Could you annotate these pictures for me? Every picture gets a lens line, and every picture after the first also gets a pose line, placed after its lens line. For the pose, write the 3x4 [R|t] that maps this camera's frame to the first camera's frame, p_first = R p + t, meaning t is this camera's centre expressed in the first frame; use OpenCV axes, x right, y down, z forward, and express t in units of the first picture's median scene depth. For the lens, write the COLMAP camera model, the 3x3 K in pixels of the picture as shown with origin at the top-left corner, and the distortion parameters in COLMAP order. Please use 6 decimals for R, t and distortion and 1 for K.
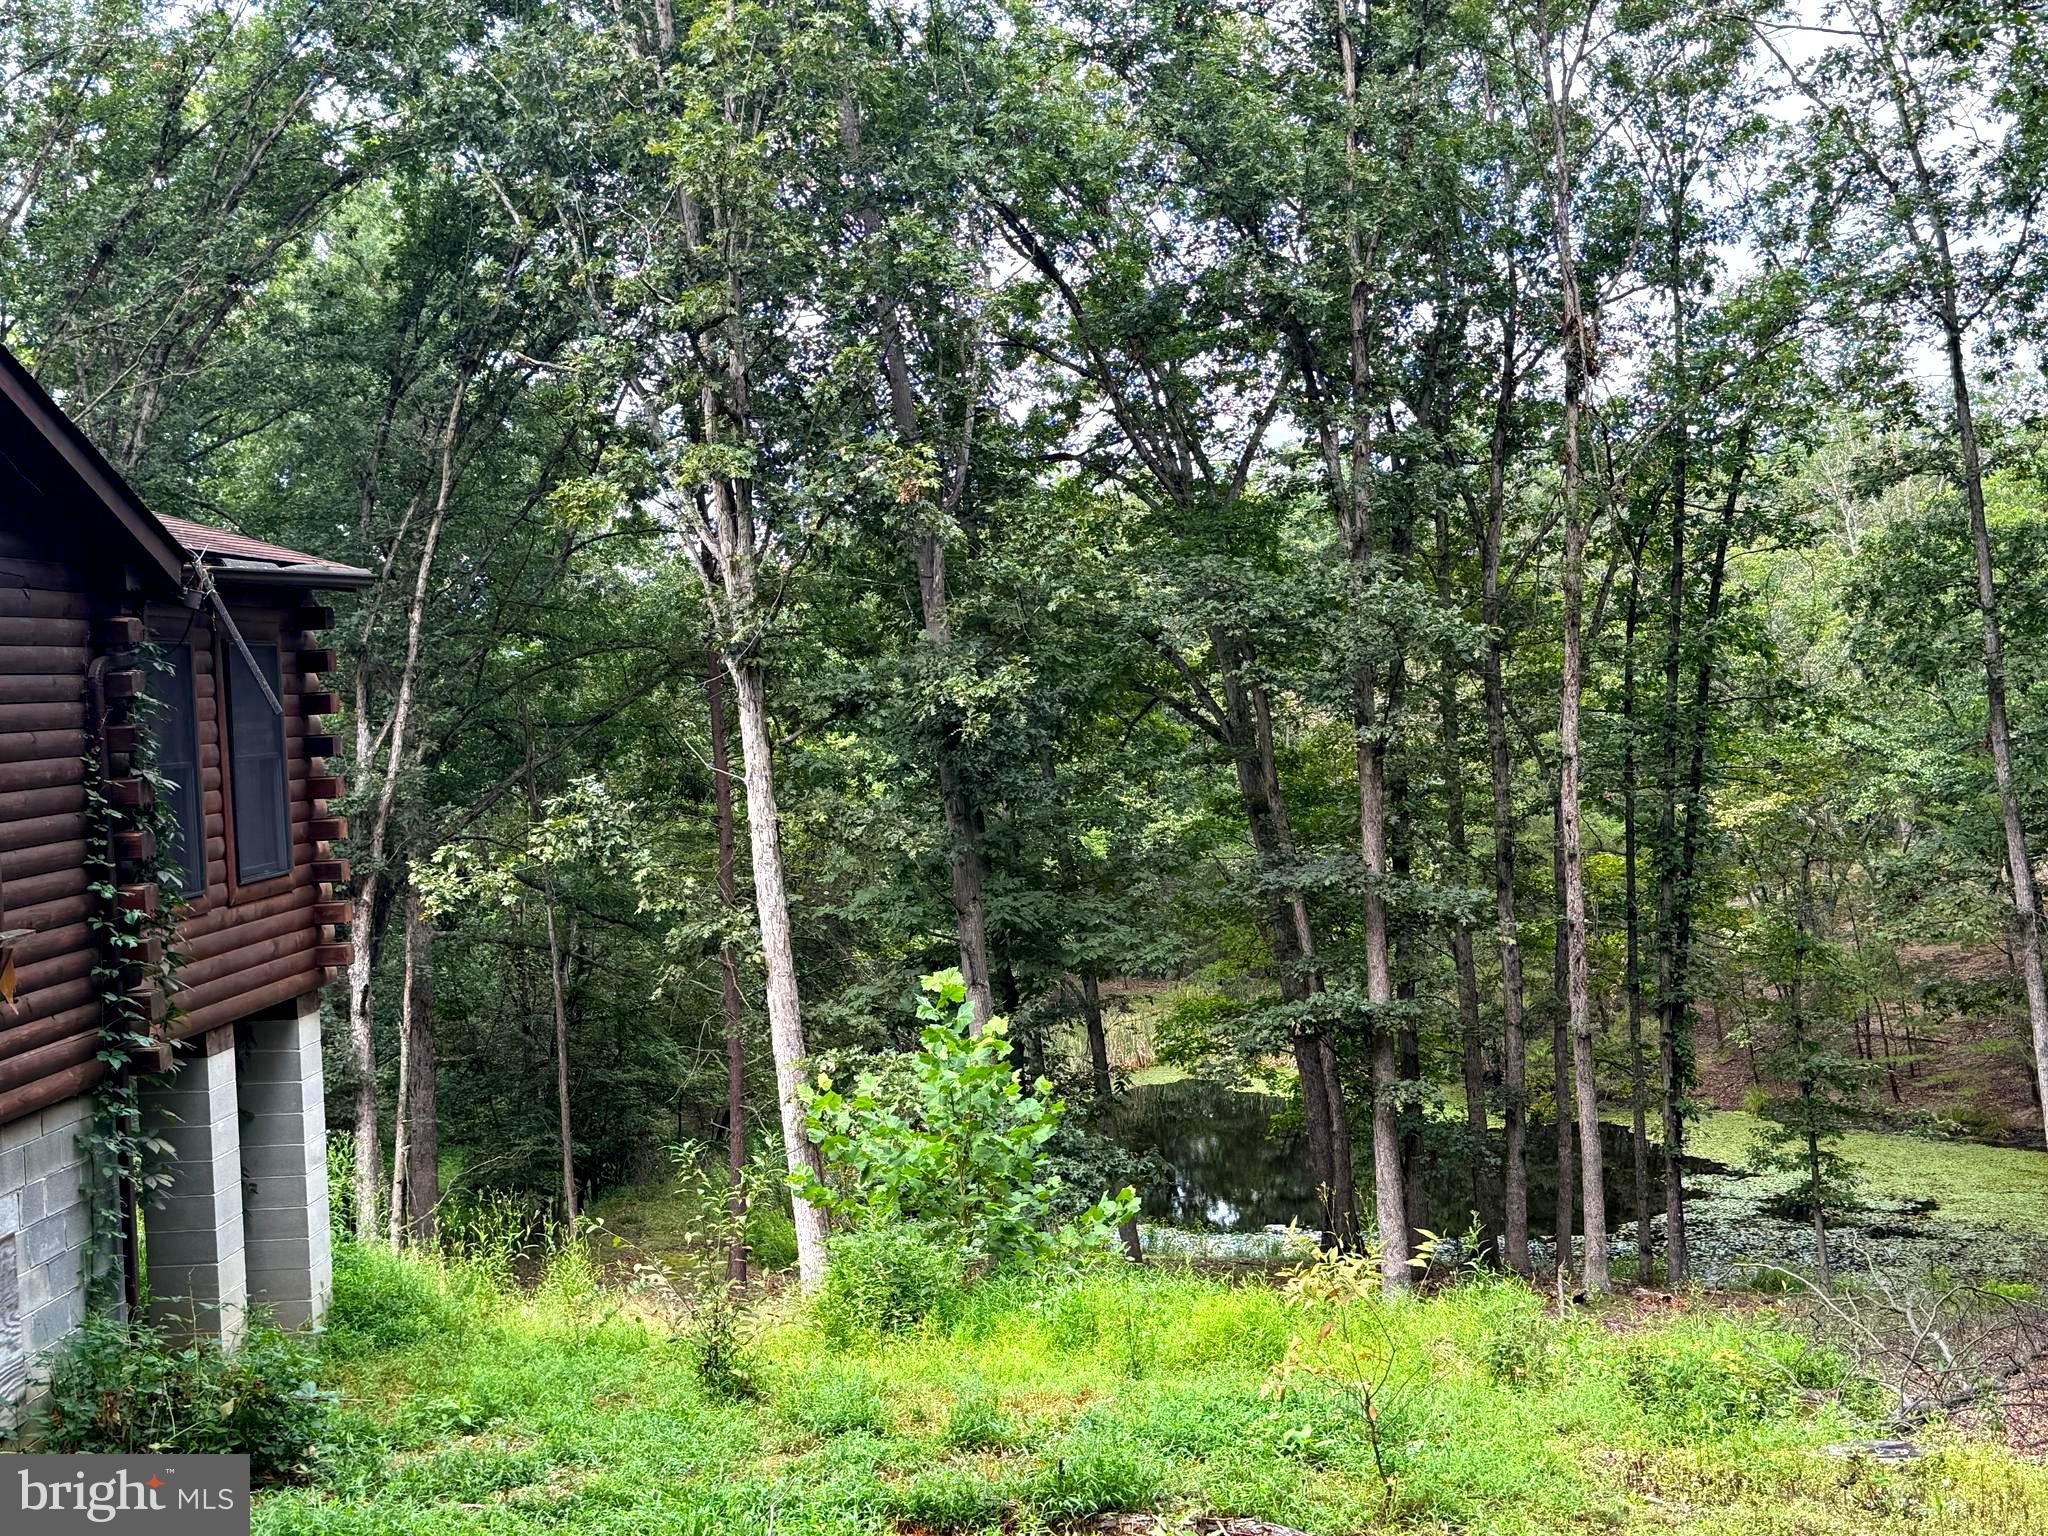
lens RADIAL K [[2642.5, 0, 1024.0], [0, 2642.5, 768.0], [0, 0, 1]] dist [0.158107, -0.053900]
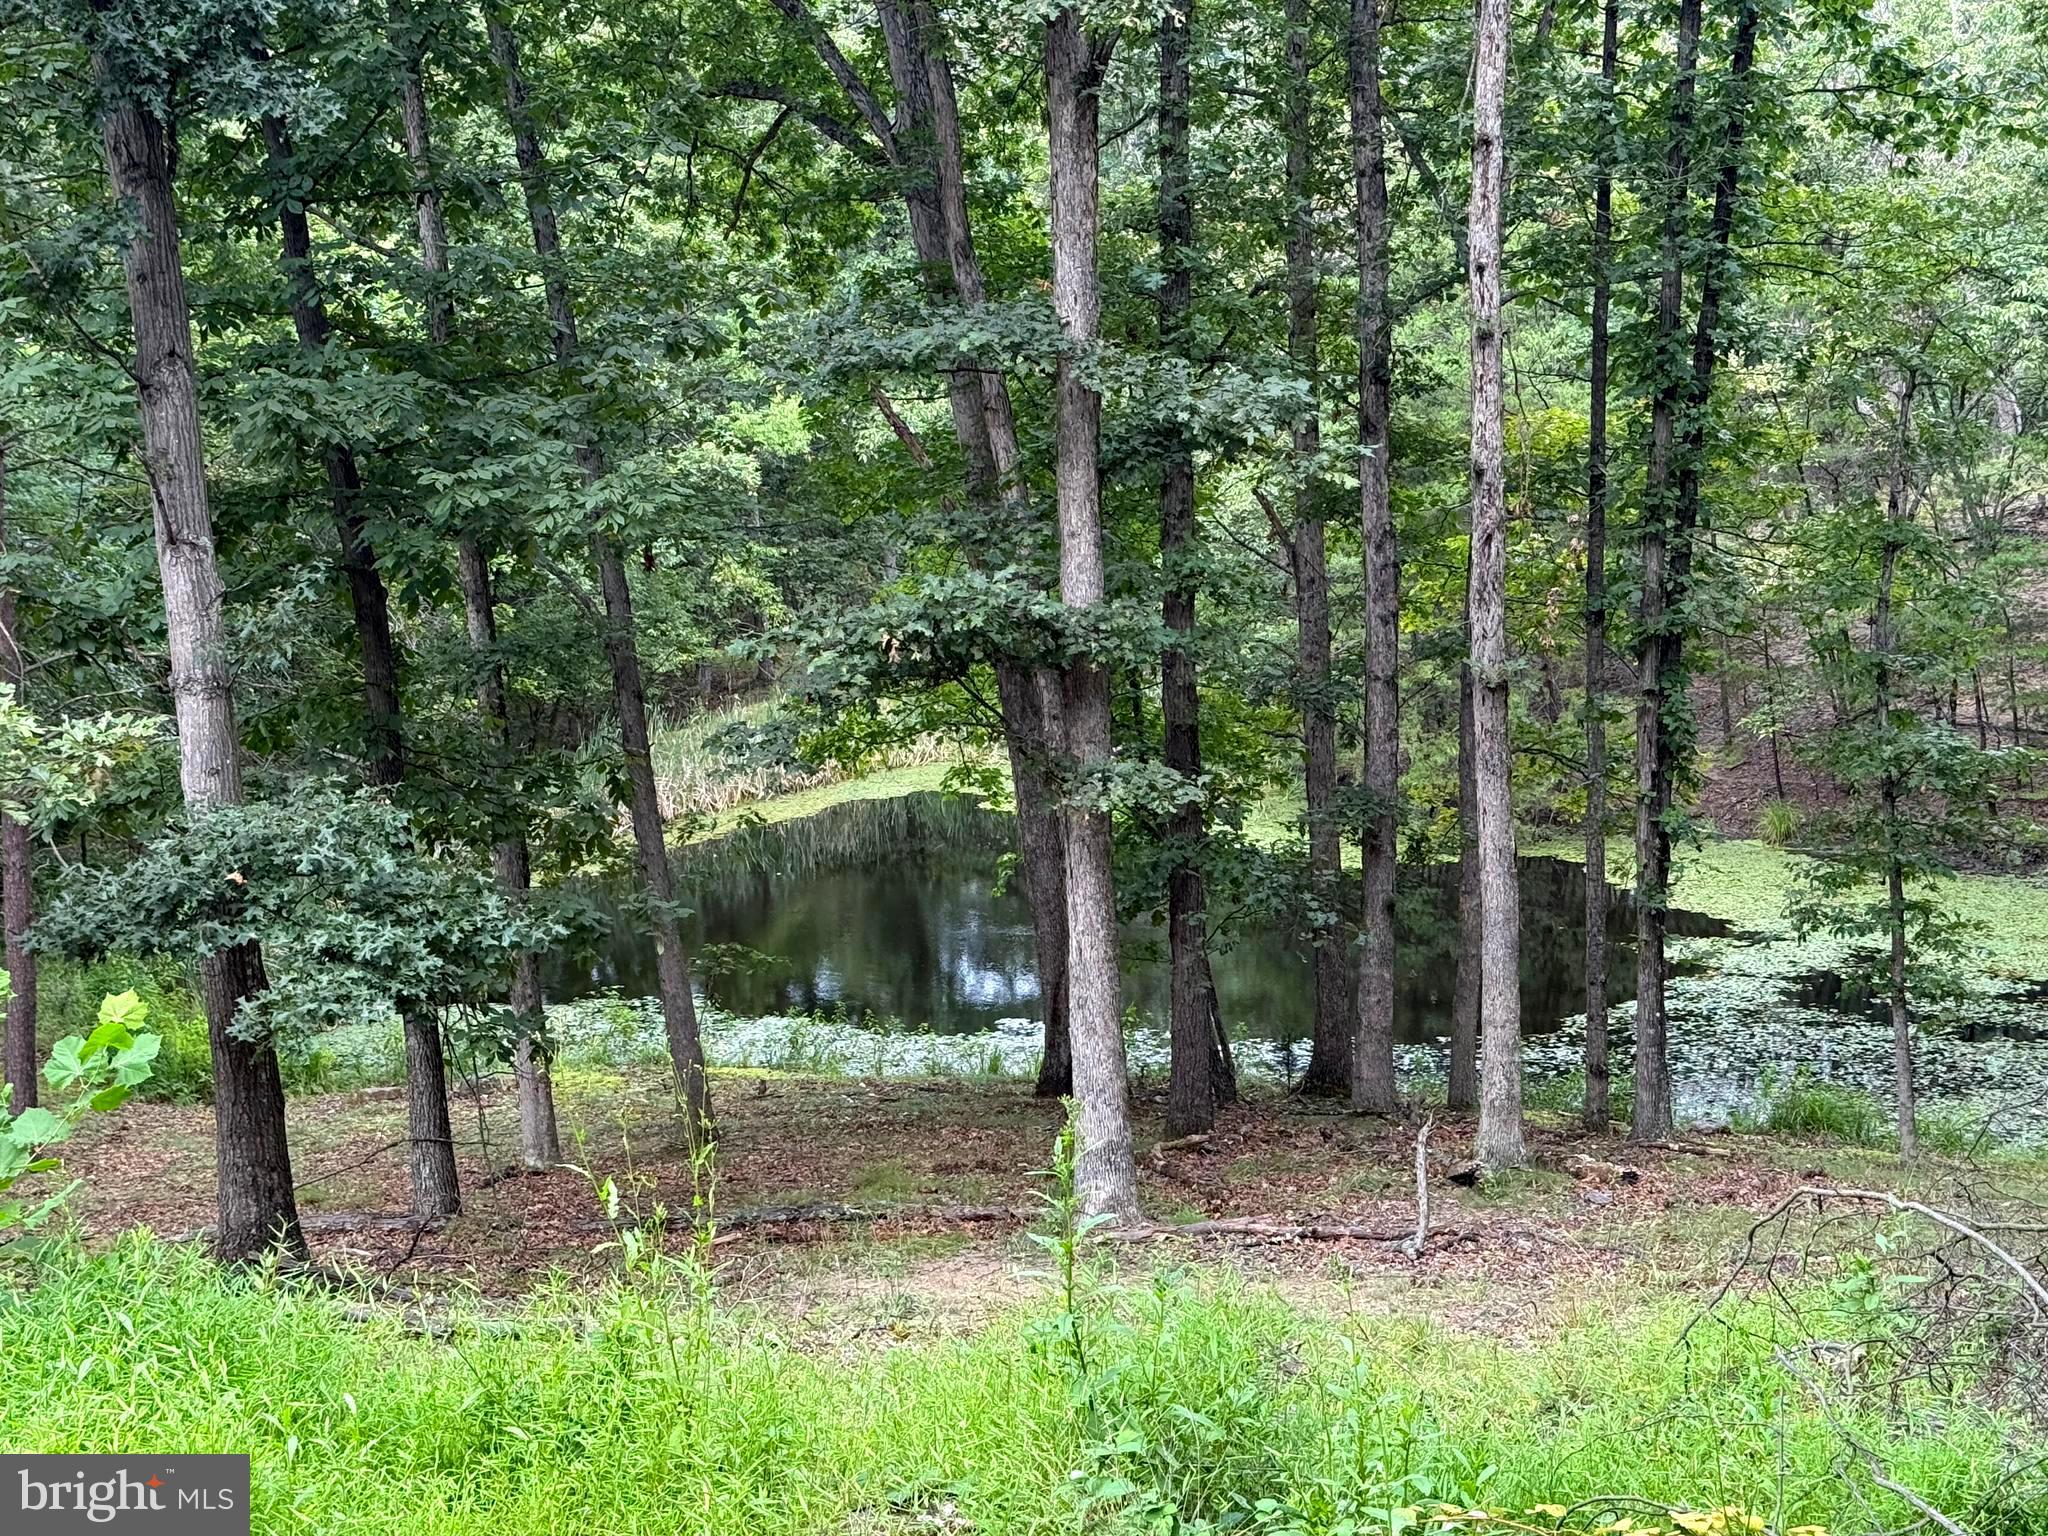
lens RADIAL K [[3300.8, 0, 1024.0], [0, 3300.8, 768.0], [0, 0, 1]] dist [0.161854, -0.119080]
pose [[0.998715, 0.009364, 0.049811, 0.074542], [-0.014490, 0.994515, 0.103581, 0.044142], [-0.048568, -0.104170, 0.993373, 0.310412]]
